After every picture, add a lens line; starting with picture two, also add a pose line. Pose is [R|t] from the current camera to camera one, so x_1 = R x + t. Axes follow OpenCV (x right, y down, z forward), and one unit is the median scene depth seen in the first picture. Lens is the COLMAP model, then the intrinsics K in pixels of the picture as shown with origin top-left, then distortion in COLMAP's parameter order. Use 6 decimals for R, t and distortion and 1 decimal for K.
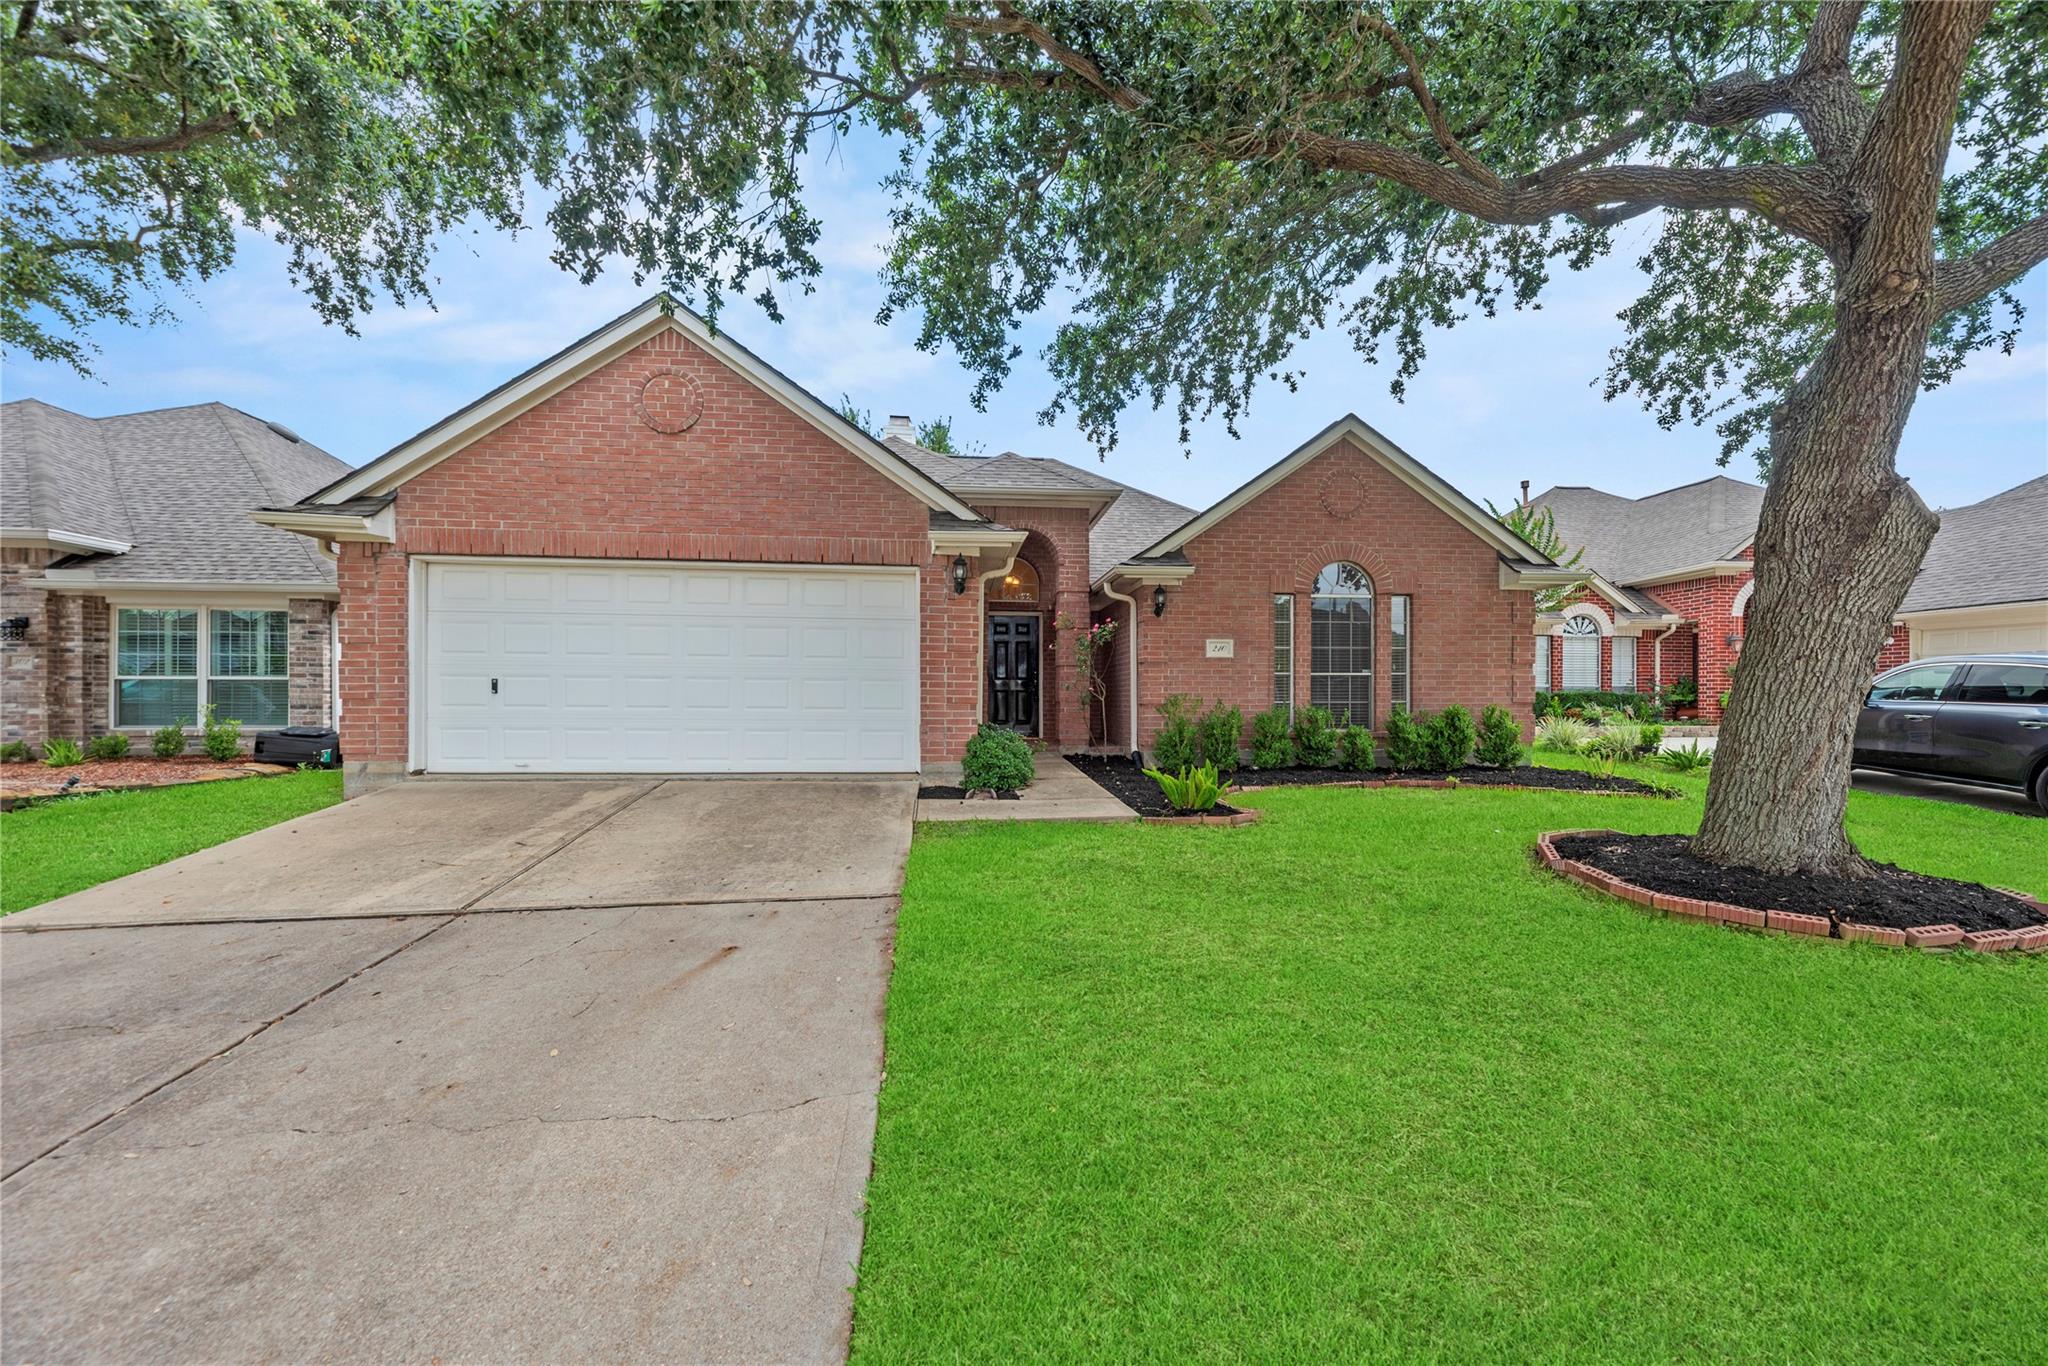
lens RADIAL K [[842.6, 0, 1026.1], [0, 842.6, 689.1], [0, 0, 1]] dist [0.001273, 0.000236]
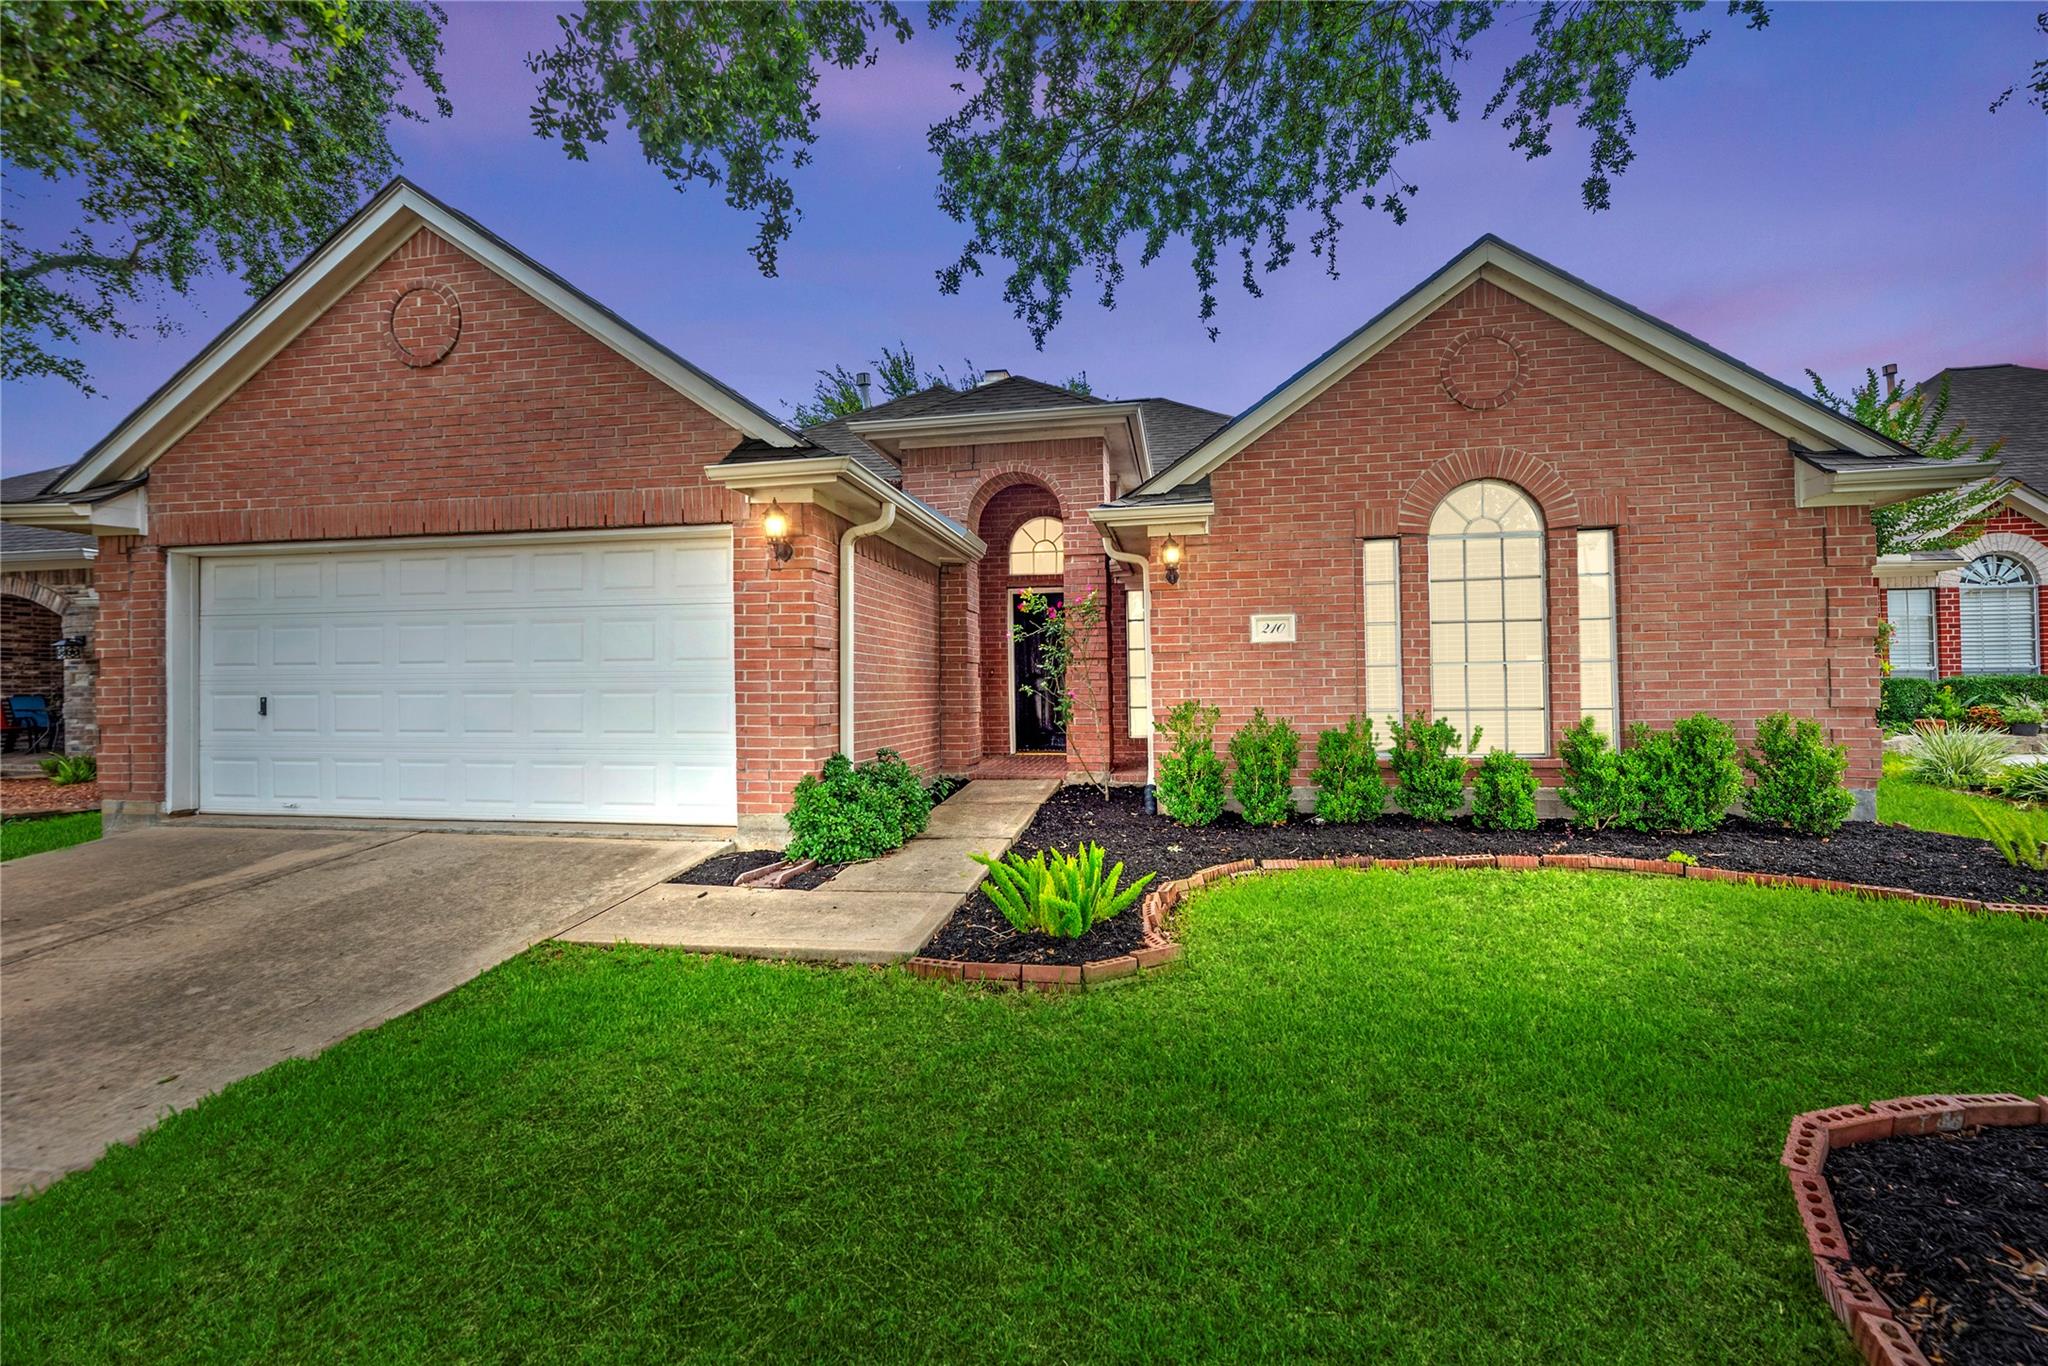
lens RADIAL K [[865.5, 0, 1018.6], [0, 865.5, 666.9], [0, 0, 1]] dist [0.000327, 0.000623]
pose [[0.962630, -0.020675, -0.270028, 0.243306], [0.017808, 0.999756, -0.013061, -0.015013], [0.270232, 0.007764, 0.962764, 0.341511]]
